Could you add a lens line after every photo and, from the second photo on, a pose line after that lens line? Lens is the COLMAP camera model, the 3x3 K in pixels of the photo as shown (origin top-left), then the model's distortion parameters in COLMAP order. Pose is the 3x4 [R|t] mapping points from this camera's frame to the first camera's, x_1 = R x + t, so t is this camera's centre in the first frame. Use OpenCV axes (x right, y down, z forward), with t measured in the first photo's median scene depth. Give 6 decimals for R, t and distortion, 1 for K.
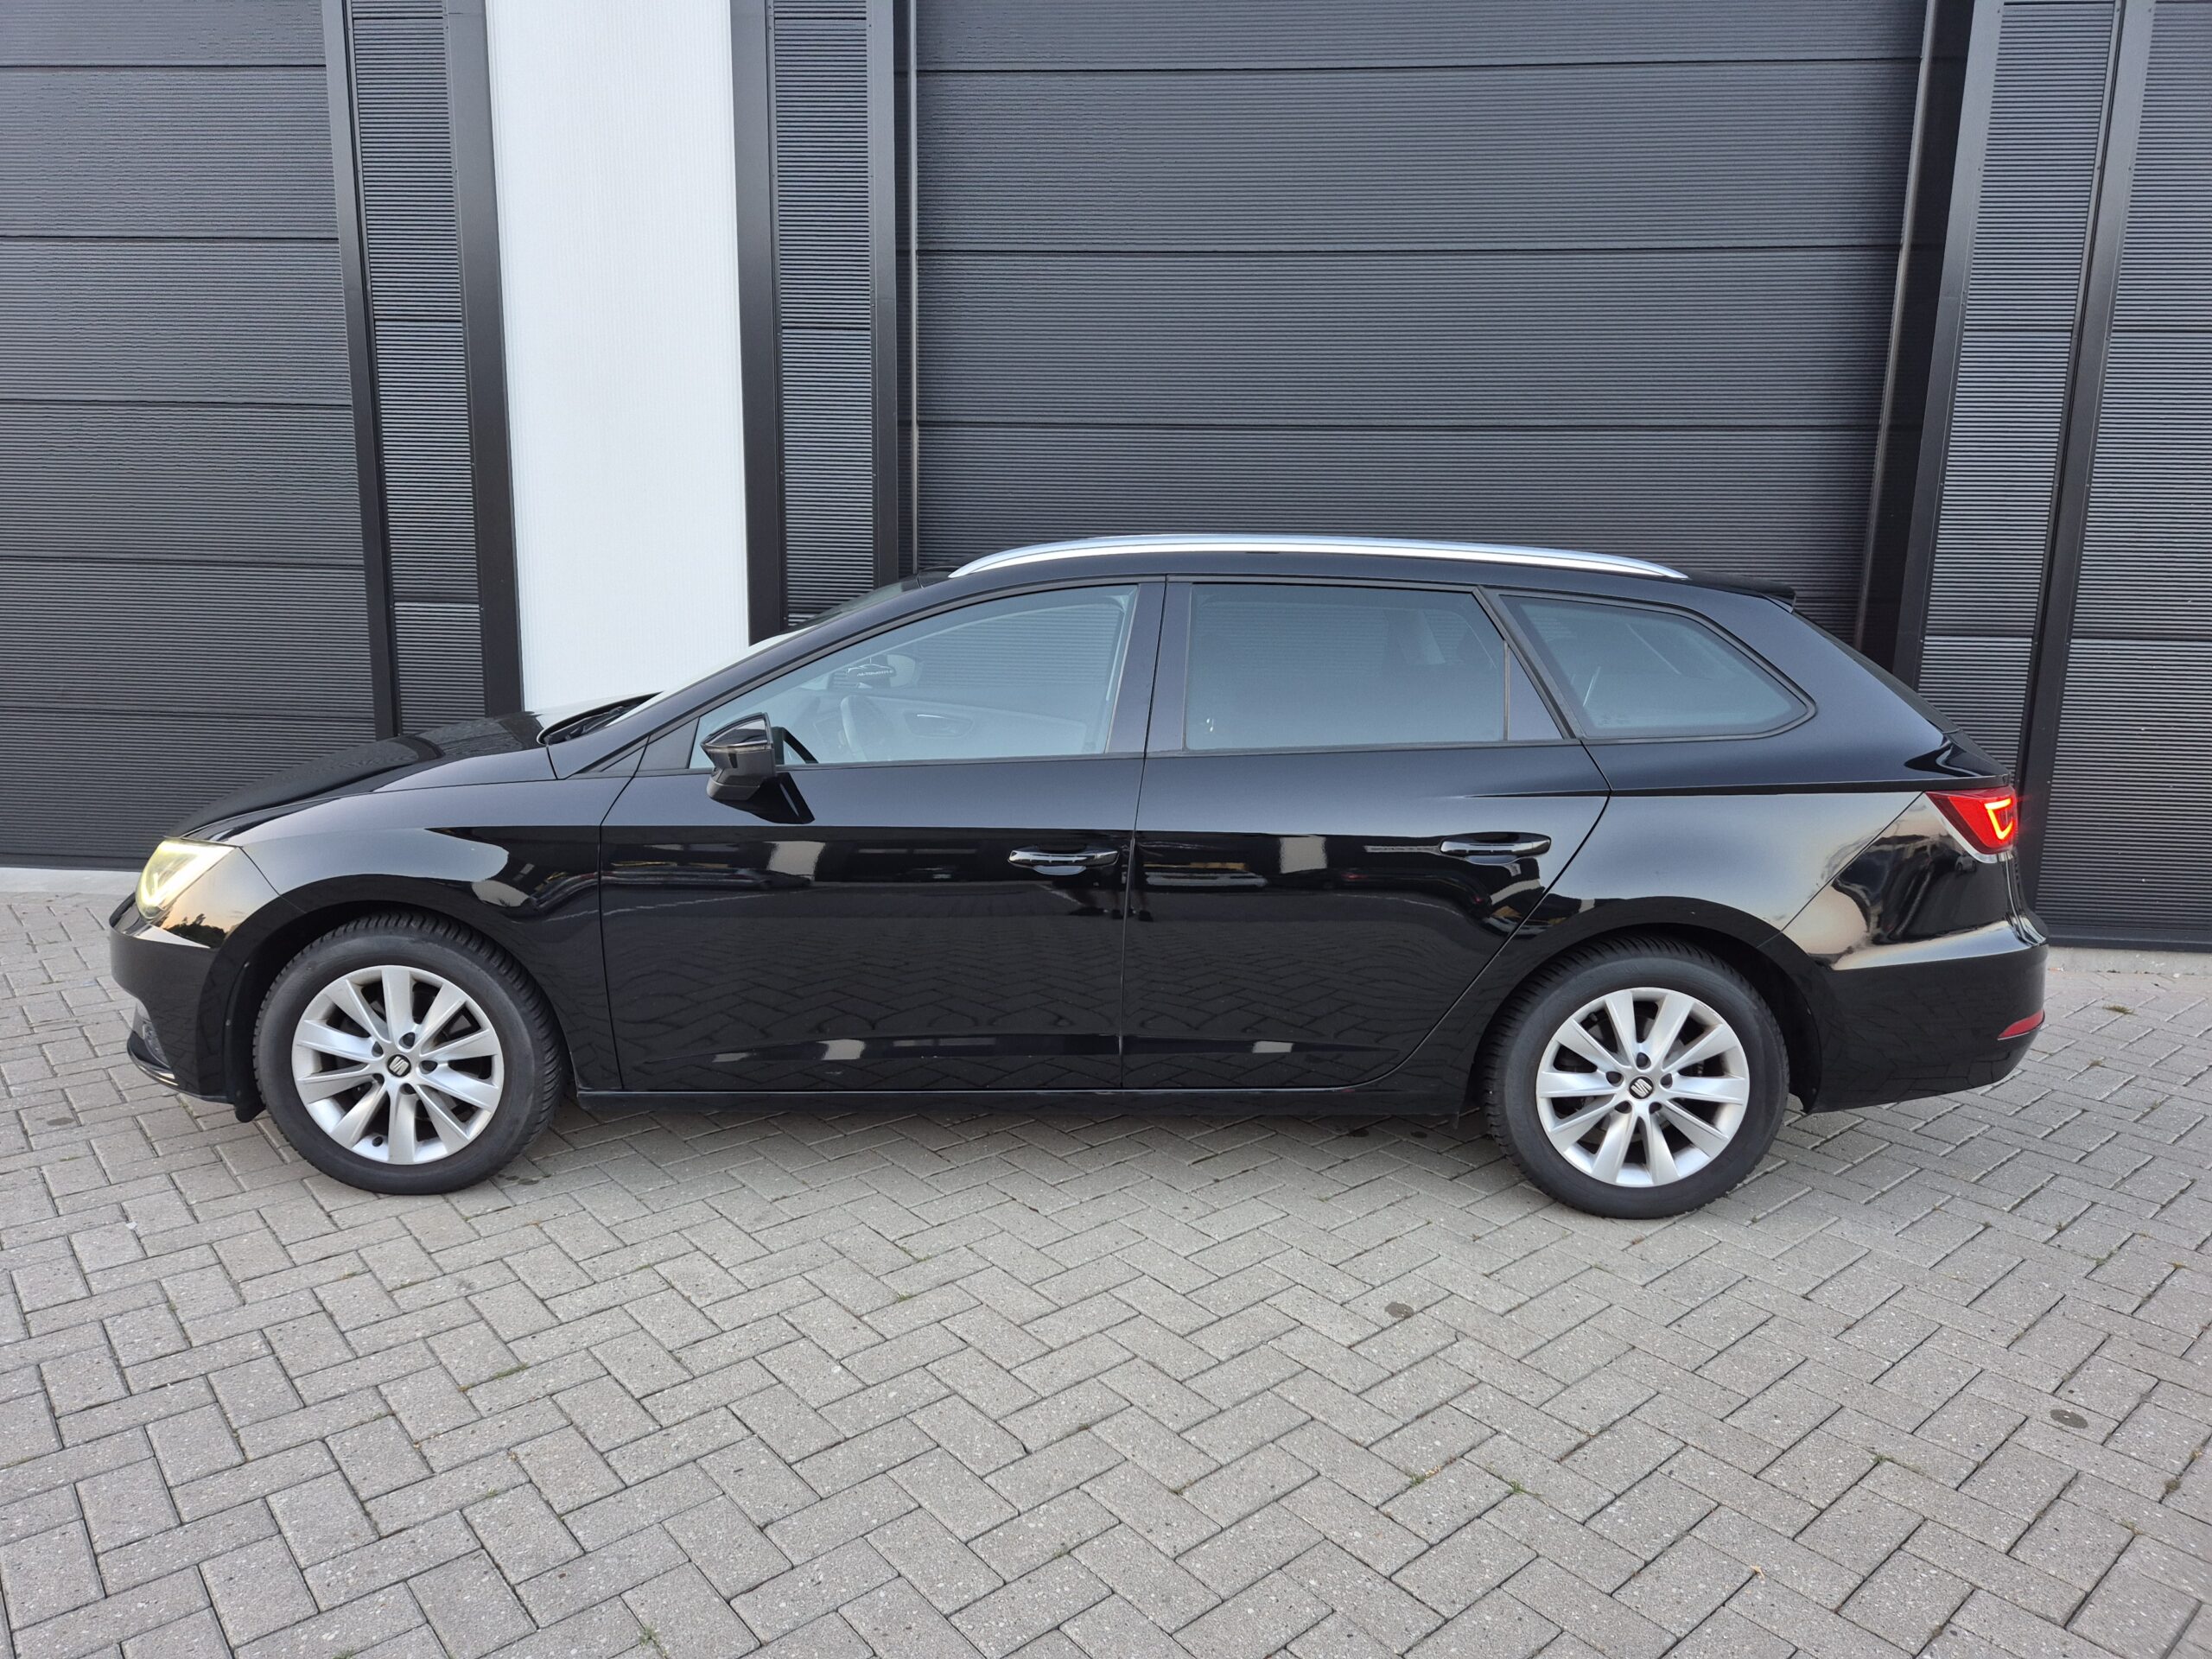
lens RADIAL K [[1499.8, 0, 1103.3], [0, 1499.8, 842.2], [0, 0, 1]] dist [0.089894, -0.081402]
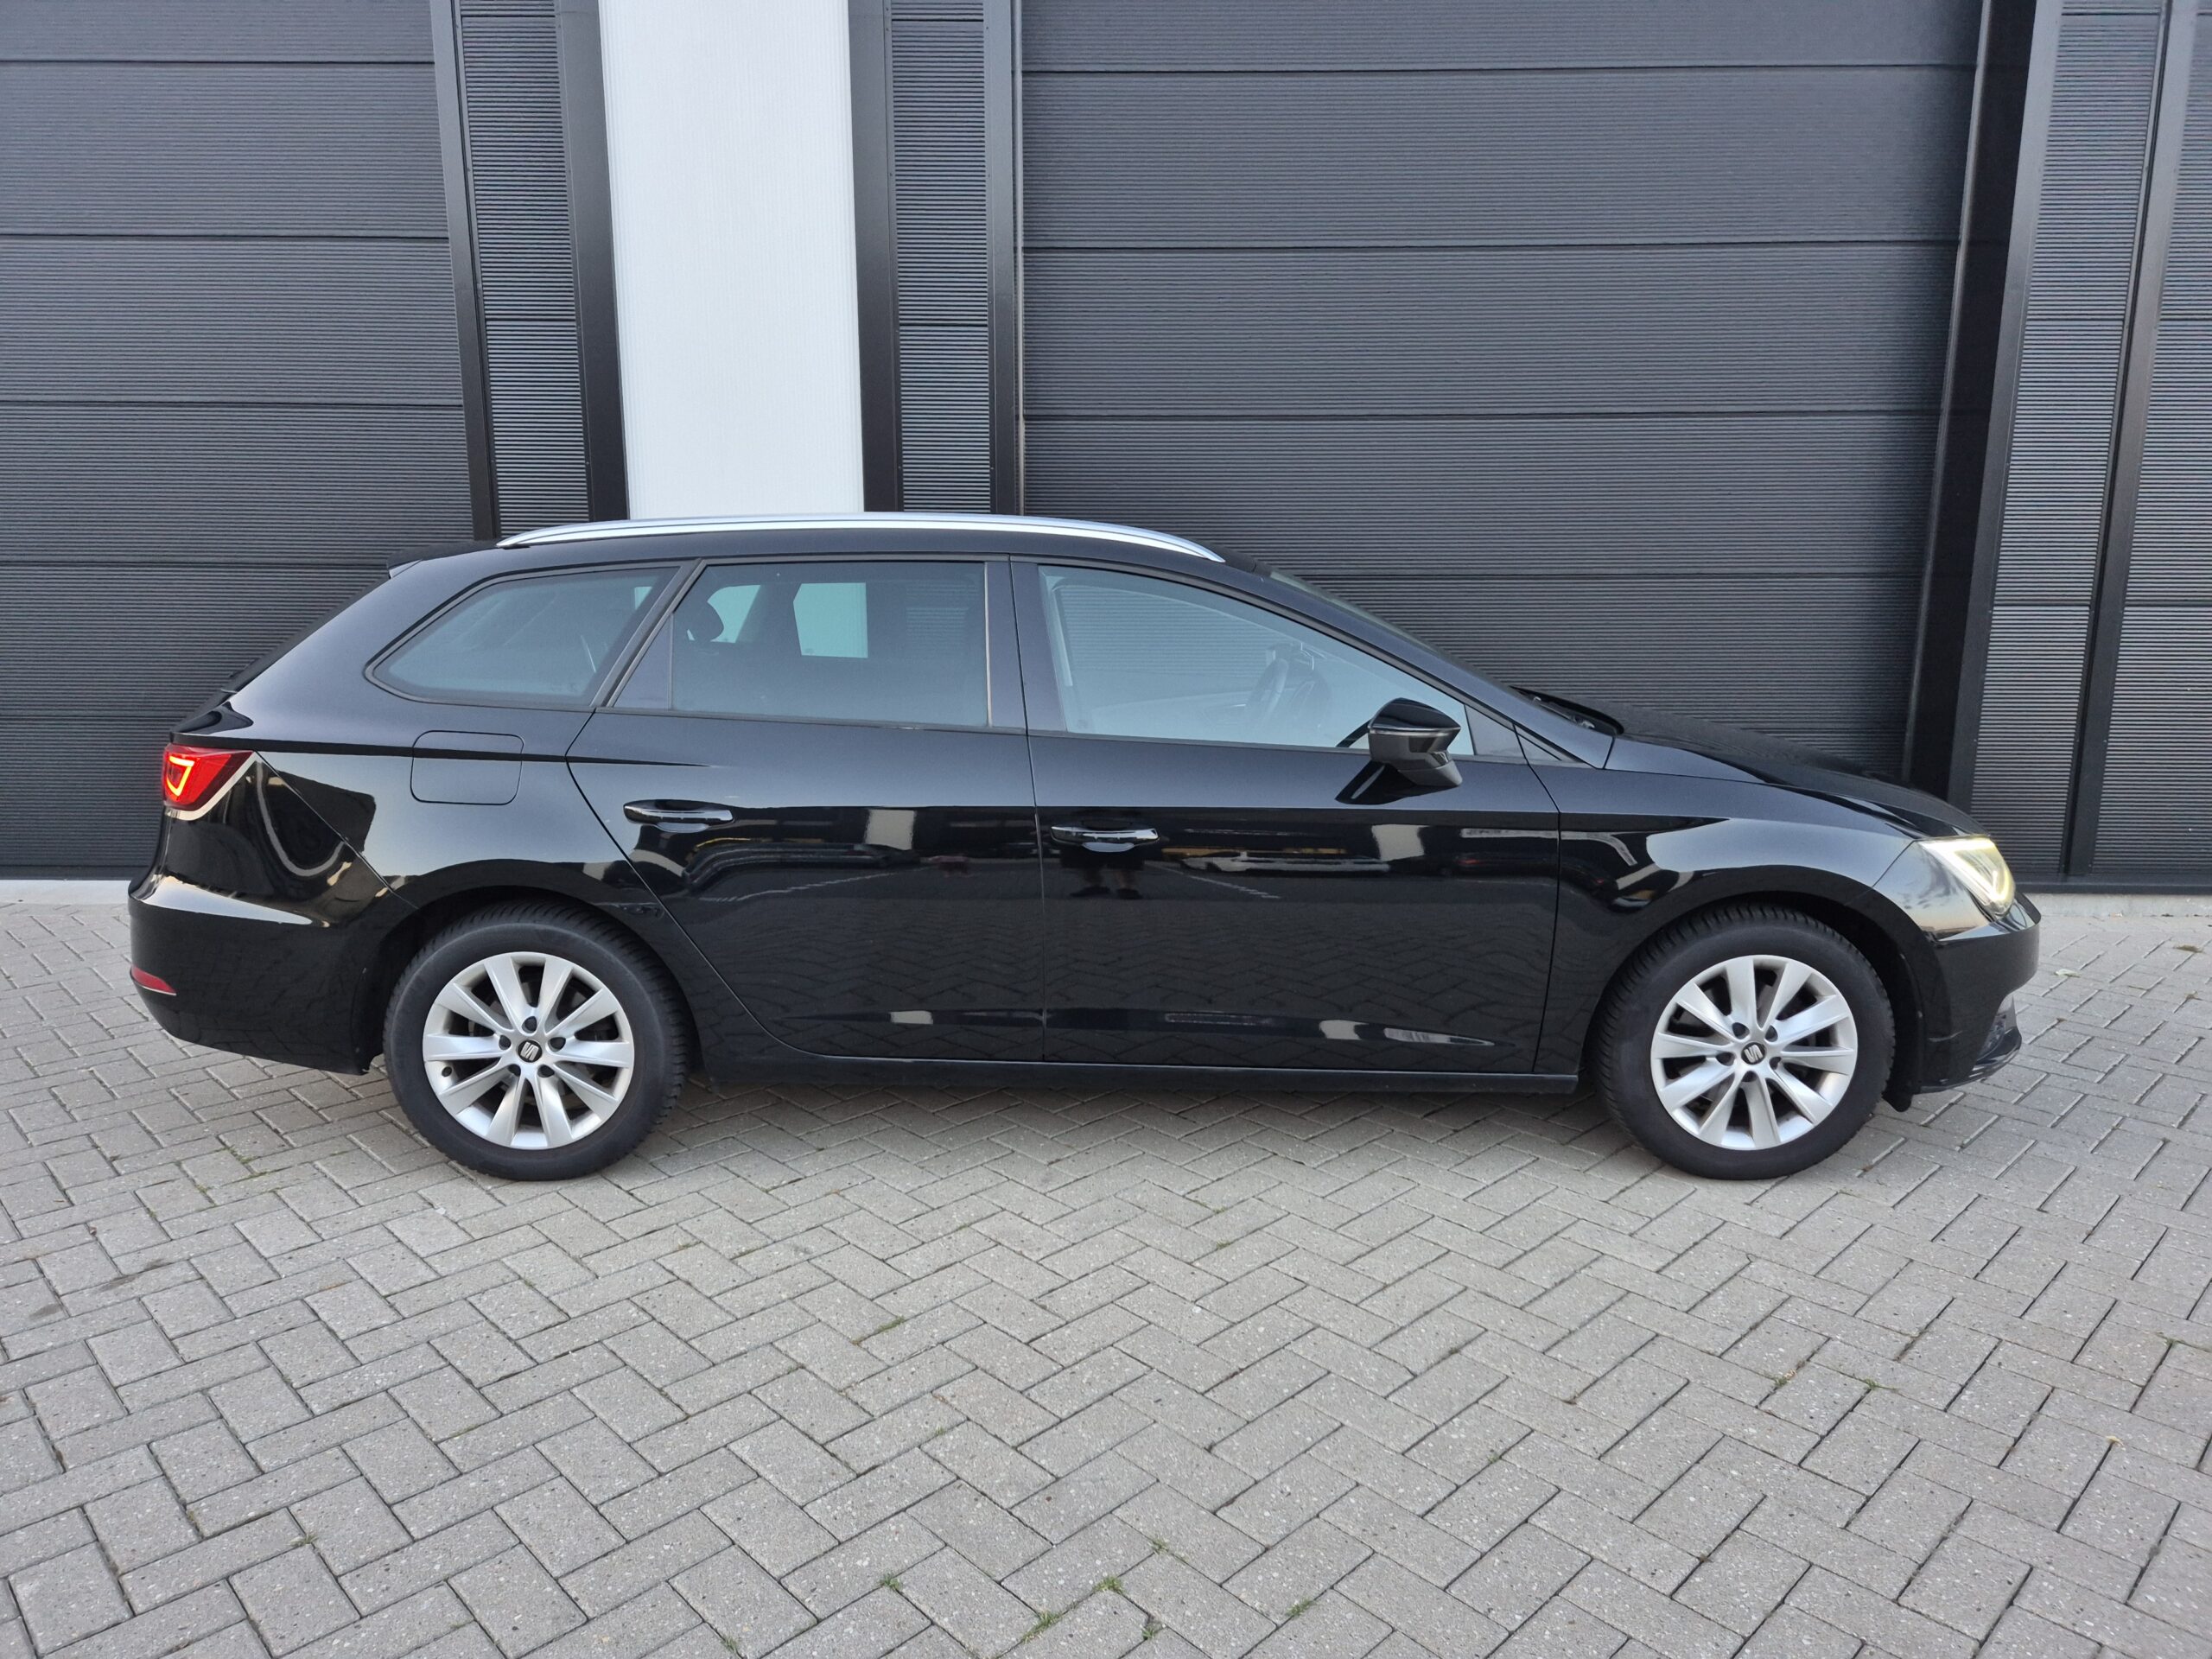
lens RADIAL K [[1495.6, 0, 1115.6], [0, 1495.6, 842.4], [0, 0, 1]] dist [0.093055, -0.086069]
pose [[0.997269, -0.027771, 0.068441, -0.275146], [0.027500, 0.999610, 0.004893, 0.013299], [-0.068550, -0.002997, 0.997643, -0.042696]]
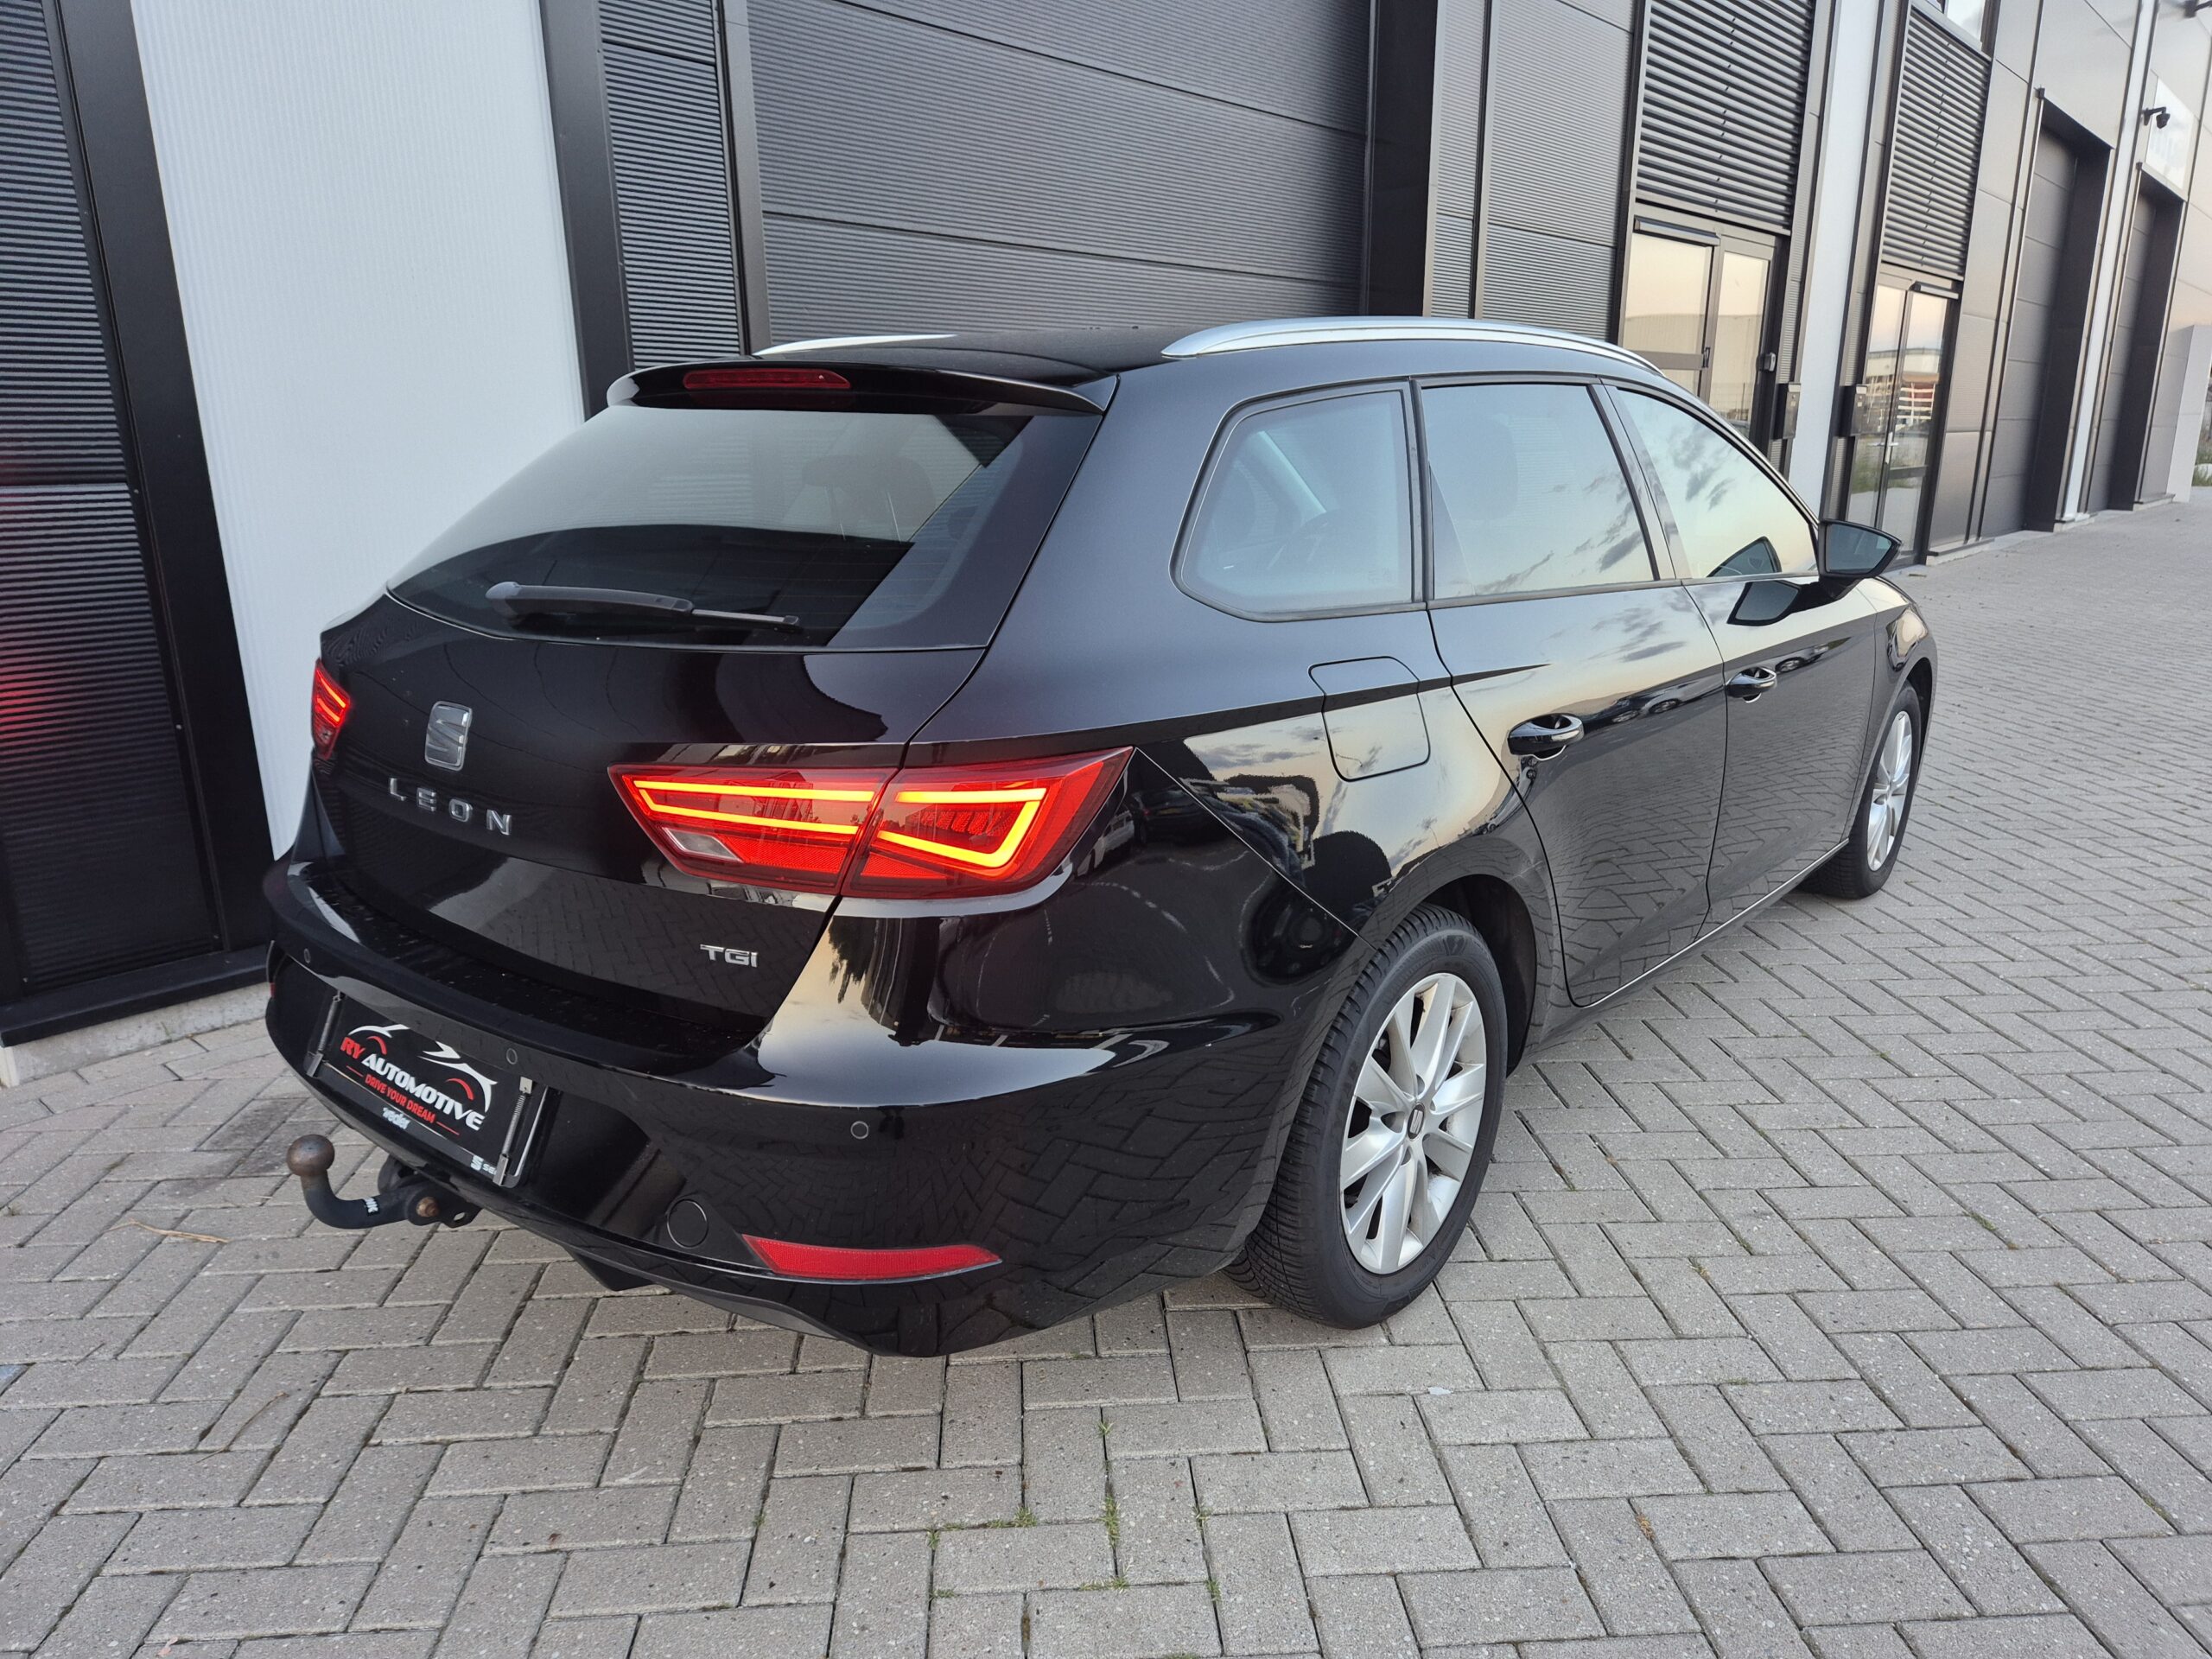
lens RADIAL K [[1495.6, 0, 1115.6], [0, 1495.6, 842.4], [0, 0, 1]] dist [0.093055, -0.086069]
pose [[0.582663, -0.234991, 0.778000, -1.300047], [0.168478, 0.971416, 0.167234, -0.129030], [-0.795059, 0.033635, 0.605598, 0.780313]]
